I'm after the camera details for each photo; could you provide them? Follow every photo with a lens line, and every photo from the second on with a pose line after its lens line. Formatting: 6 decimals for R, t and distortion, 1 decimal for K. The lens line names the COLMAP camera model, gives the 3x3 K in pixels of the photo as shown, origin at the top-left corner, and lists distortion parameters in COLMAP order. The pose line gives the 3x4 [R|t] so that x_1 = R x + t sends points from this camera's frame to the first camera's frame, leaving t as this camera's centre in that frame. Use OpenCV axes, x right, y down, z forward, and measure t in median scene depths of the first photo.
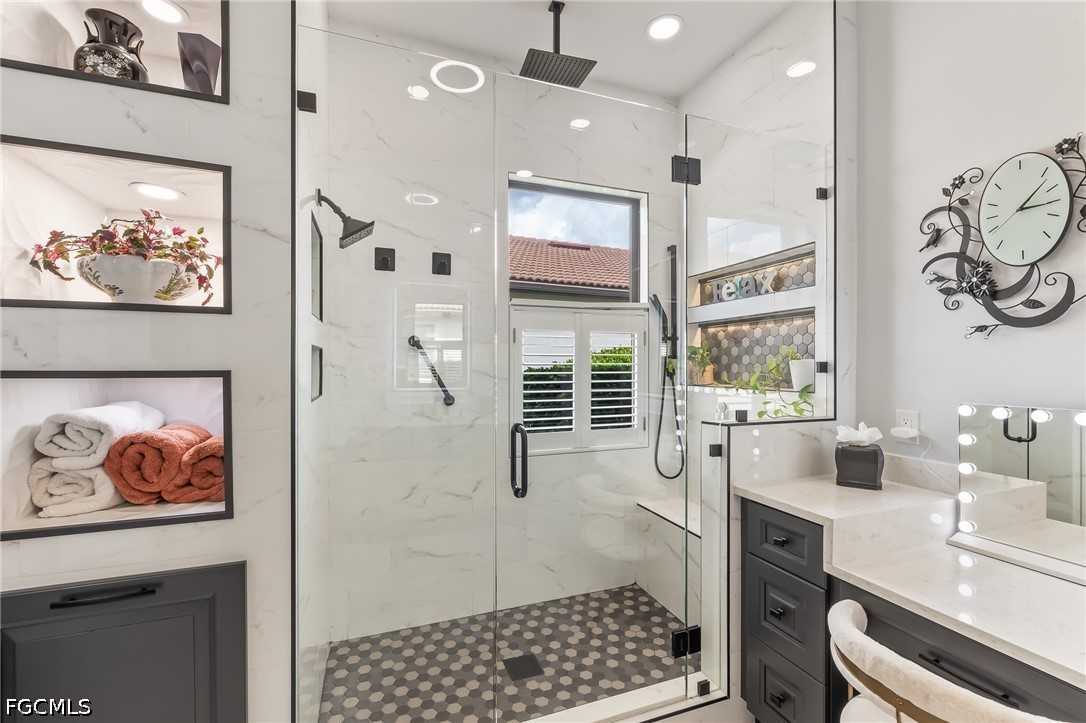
lens RADIAL K [[456.3, 0, 543.0], [0, 456.3, 361.5], [0, 0, 1]] dist [0.000919, -0.000335]
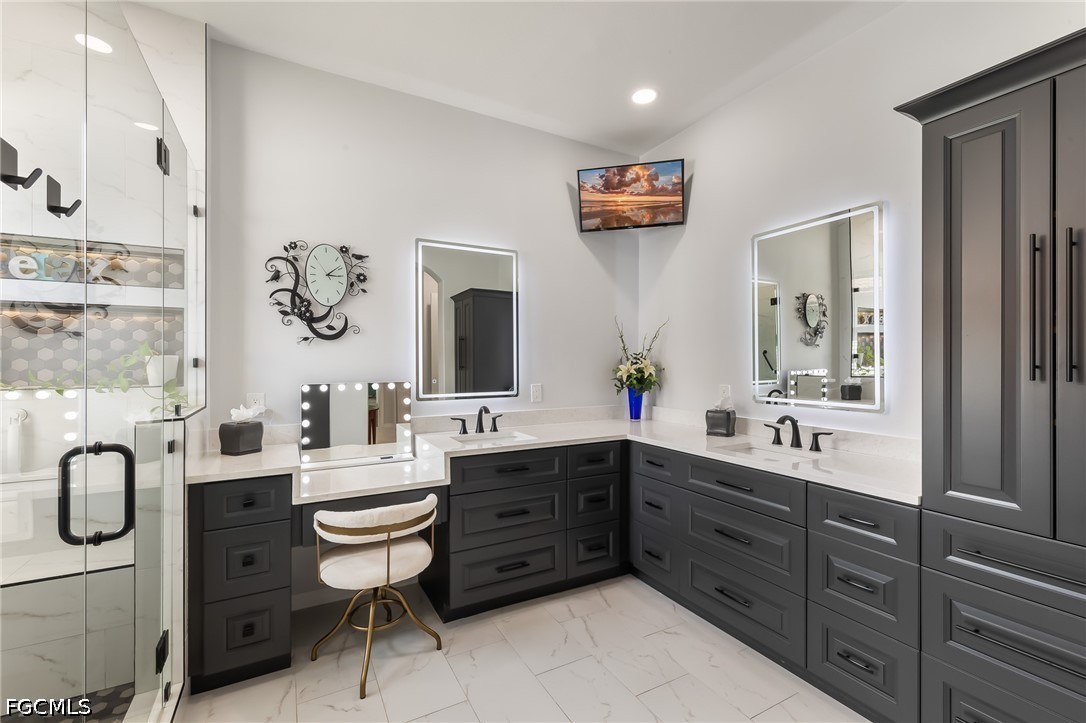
lens RADIAL K [[456.3, 0, 543.0], [0, 456.3, 361.5], [0, 0, 1]] dist [0.000919, -0.000335]
pose [[-0.150604, -0.002042, 0.988592, -0.787891], [-0.004633, 0.999988, 0.001360, 0.003847], [-0.988583, -0.004375, -0.150612, 0.380704]]
